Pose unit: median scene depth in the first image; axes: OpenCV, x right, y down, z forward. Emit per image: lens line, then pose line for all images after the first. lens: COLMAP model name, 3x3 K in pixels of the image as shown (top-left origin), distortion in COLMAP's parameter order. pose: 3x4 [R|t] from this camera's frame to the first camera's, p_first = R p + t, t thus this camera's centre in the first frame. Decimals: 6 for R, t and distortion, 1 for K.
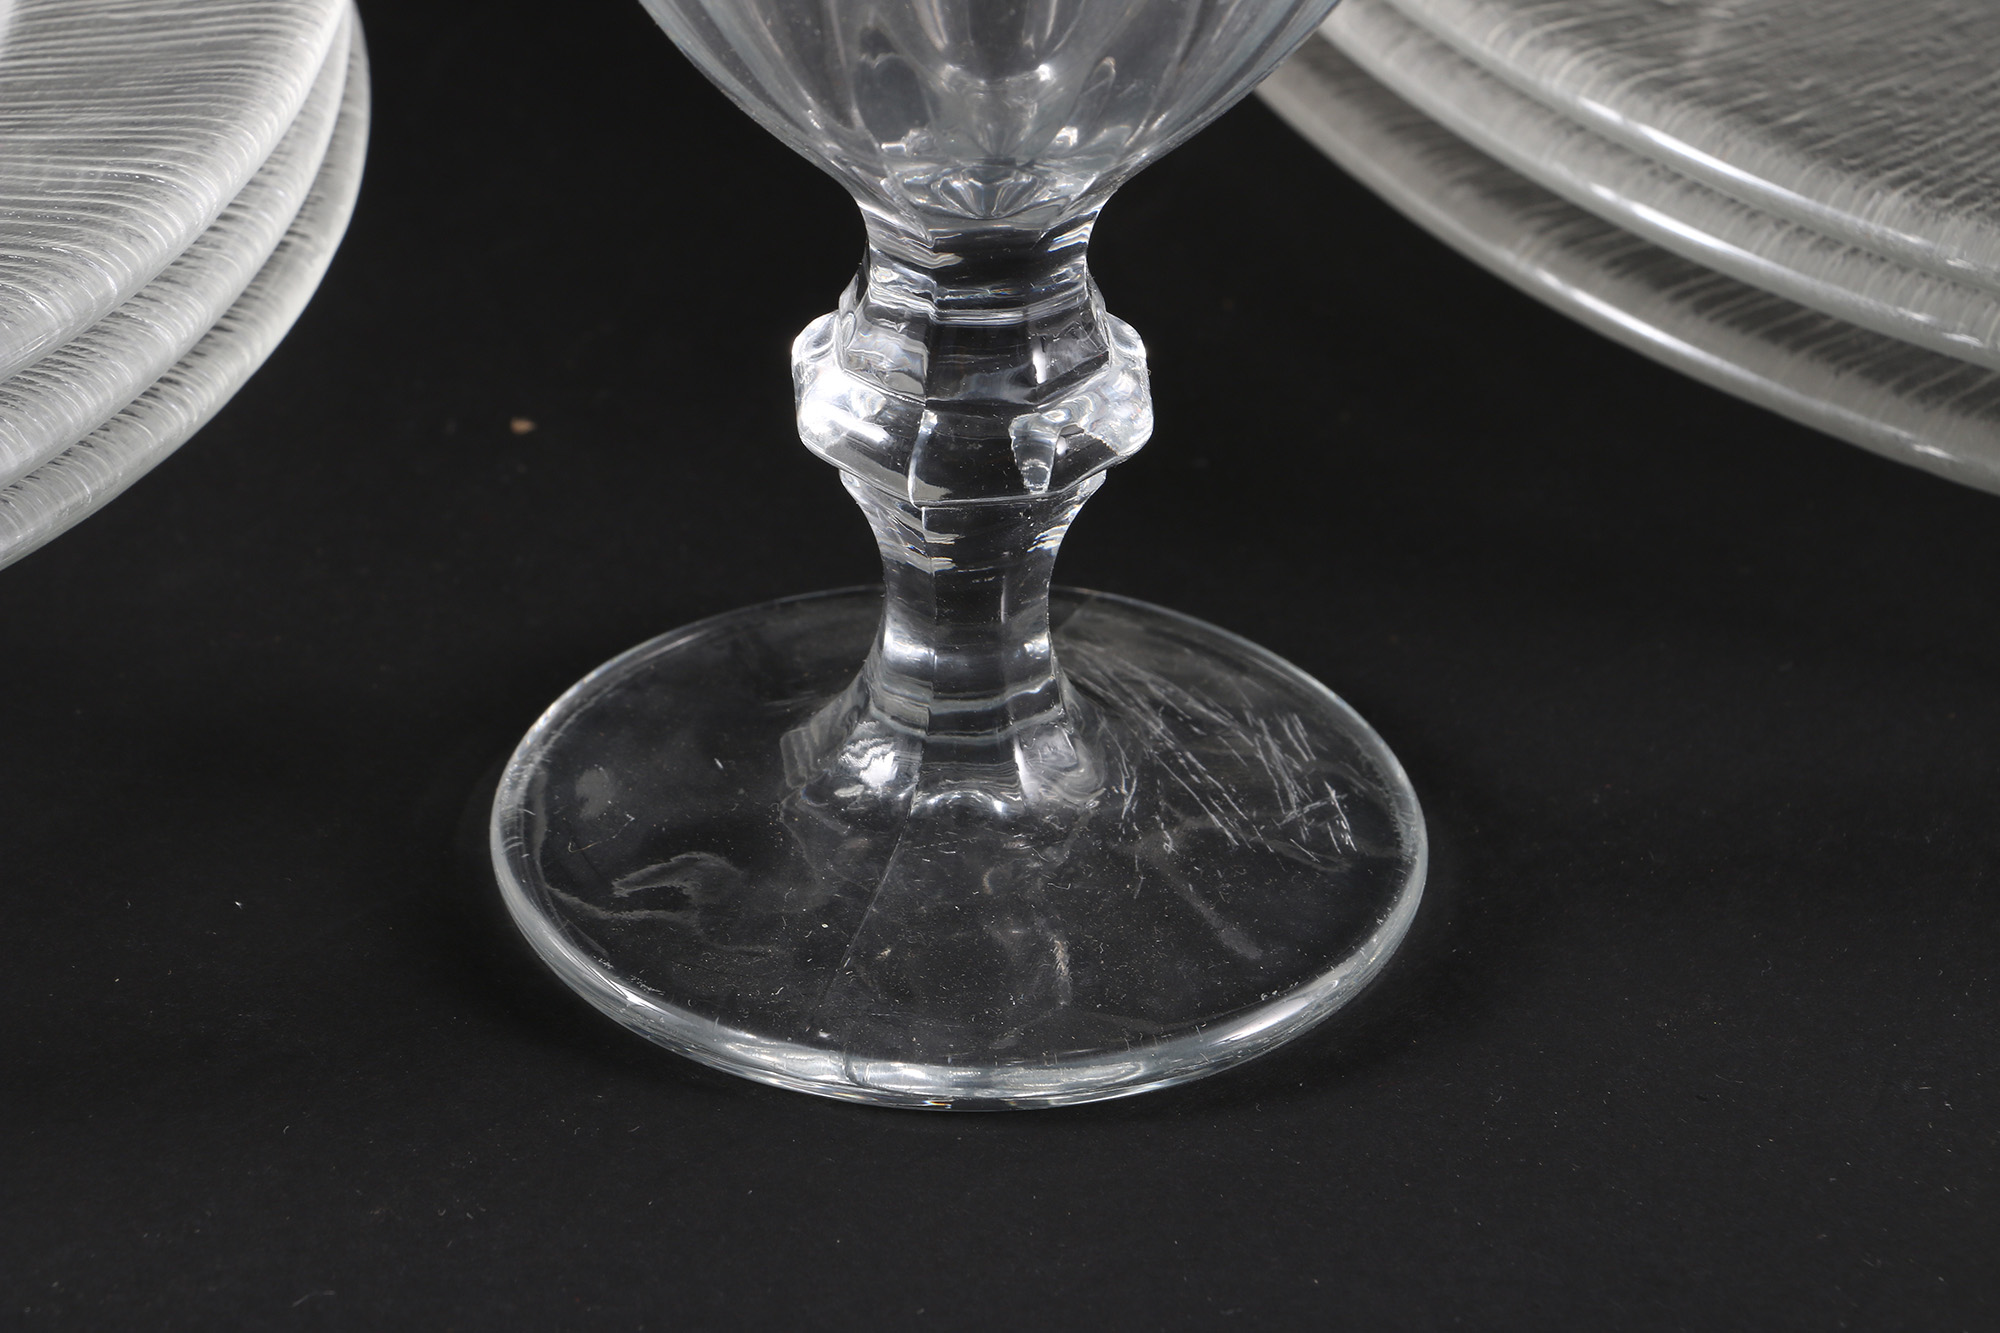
lens RADIAL K [[11451.2, 0, 998.9], [0, 11451.2, 621.9], [0, 0, 1]] dist [1.761142, -2.223279]
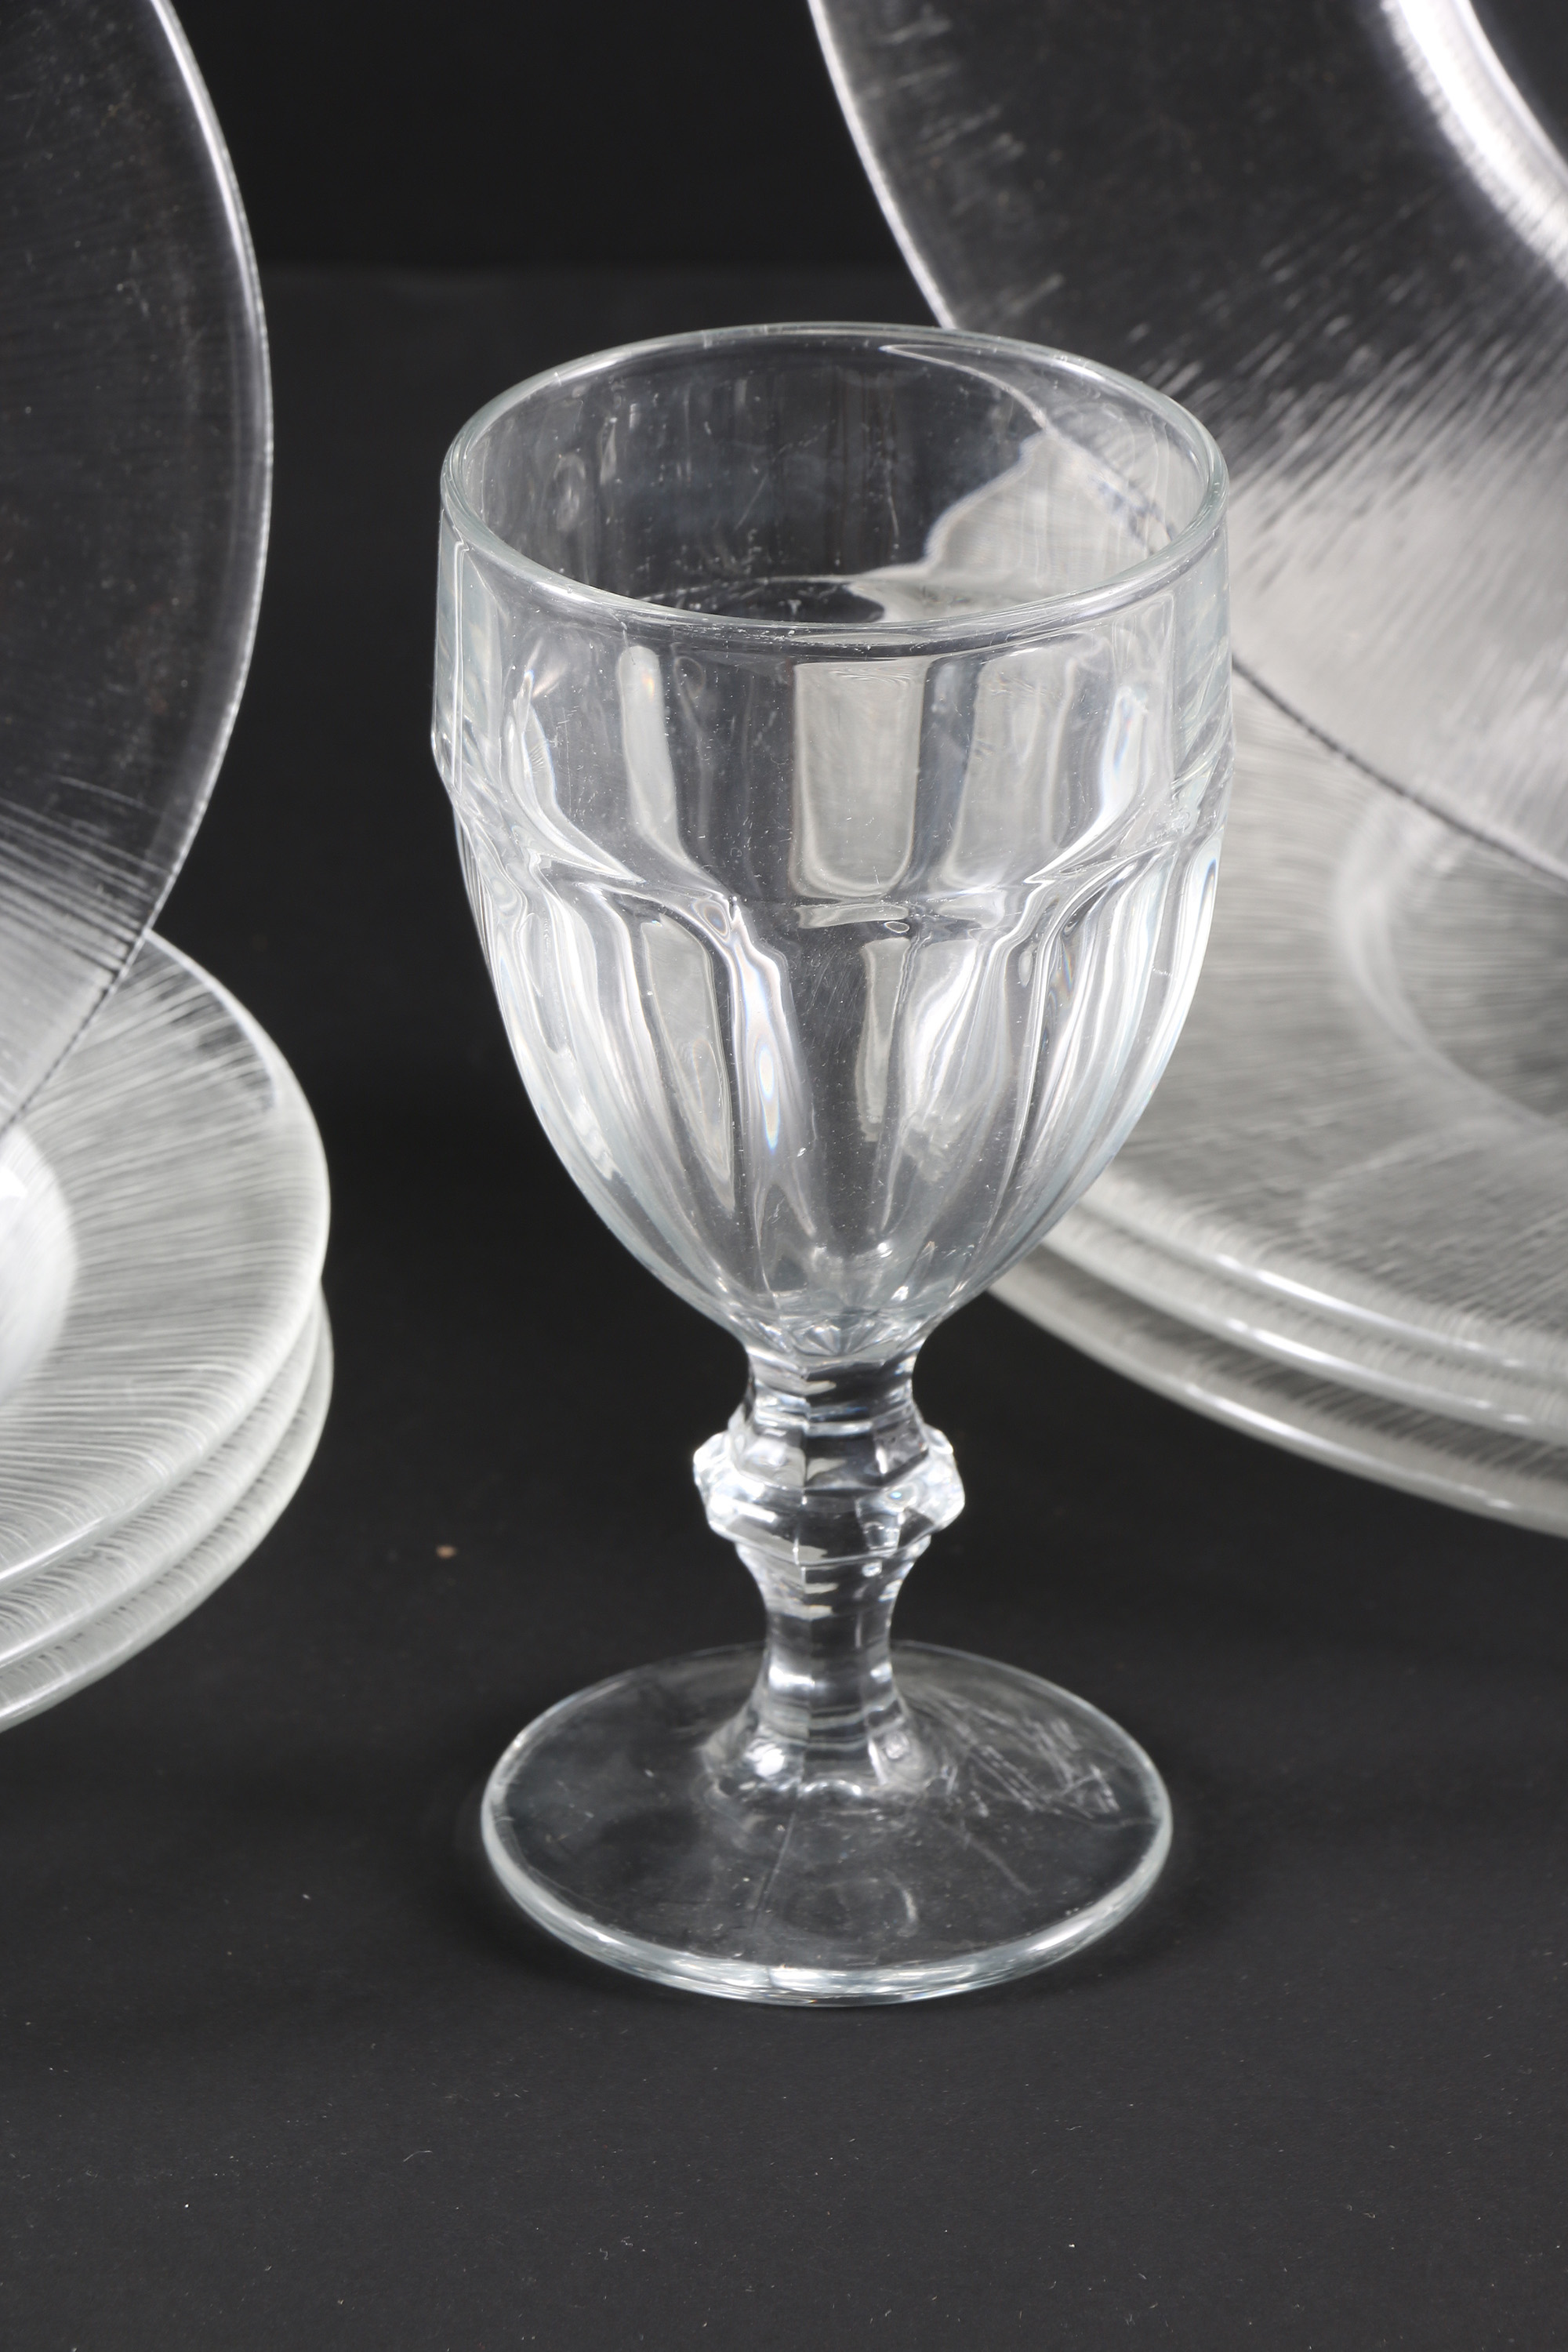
lens RADIAL K [[15009.1, 0, 786.6], [0, 15009.1, 1312.0], [0, 0, 1]] dist [2.385483, -53.201447]
pose [[0.996109, -0.055198, 0.068697, -0.128971], [0.059316, 0.996469, -0.059426, 0.065469], [-0.065174, 0.063270, 0.995866, -0.790046]]
